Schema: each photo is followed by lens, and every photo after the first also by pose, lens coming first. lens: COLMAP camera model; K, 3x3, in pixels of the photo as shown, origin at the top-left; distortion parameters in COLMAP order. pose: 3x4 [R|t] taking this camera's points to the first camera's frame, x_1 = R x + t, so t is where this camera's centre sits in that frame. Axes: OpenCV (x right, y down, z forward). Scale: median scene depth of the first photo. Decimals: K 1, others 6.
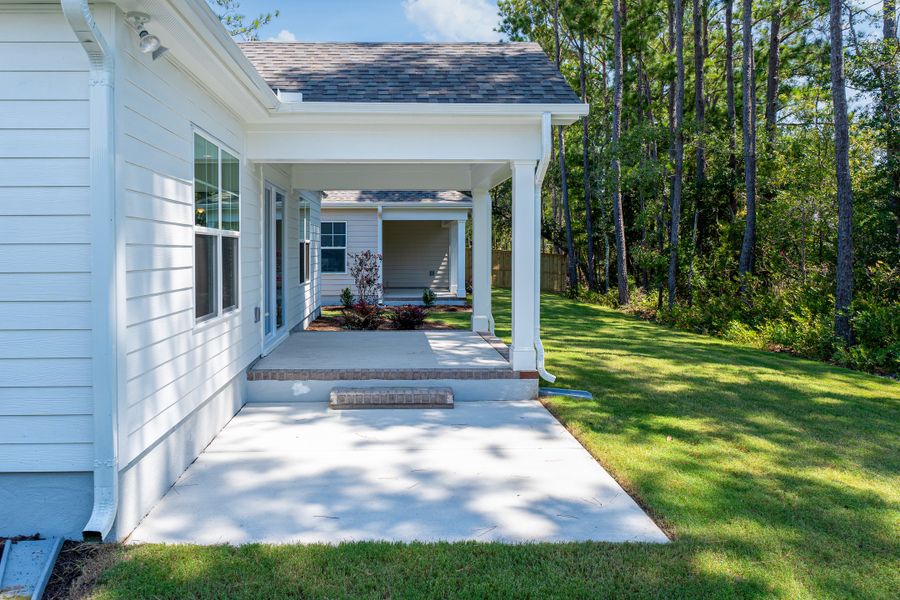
lens RADIAL K [[651.2, 0, 450.0], [0, 651.2, 251.9], [0, 0, 1]] dist [0.002857, 0.001260]
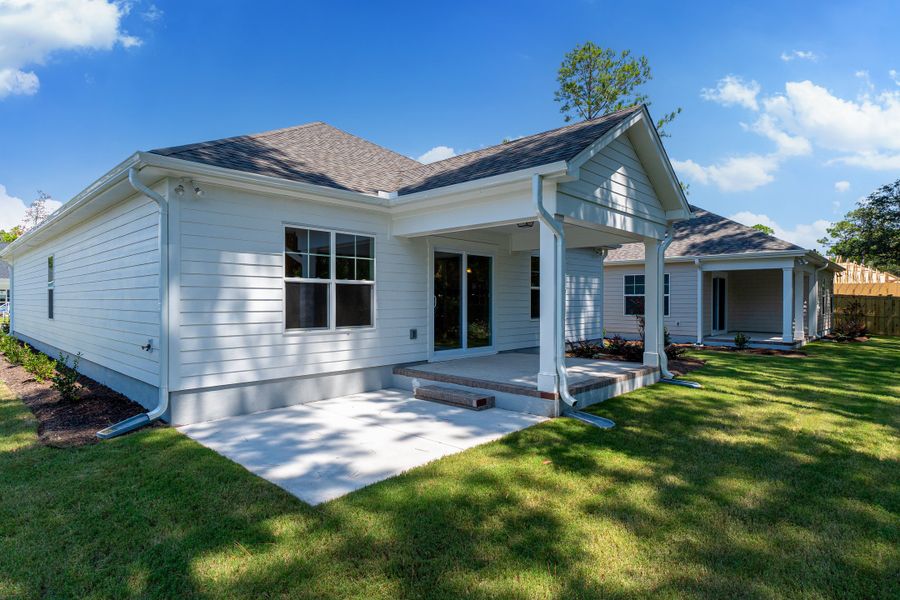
lens RADIAL K [[473.6, 0, 434.7], [0, 473.6, 295.2], [0, 0, 1]] dist [0.029299, 0.000003]
pose [[0.707583, -0.008331, -0.706581, 0.779918], [-0.000923, 0.999919, -0.012714, 0.024114], [0.706630, 0.009648, 0.707517, 0.325612]]
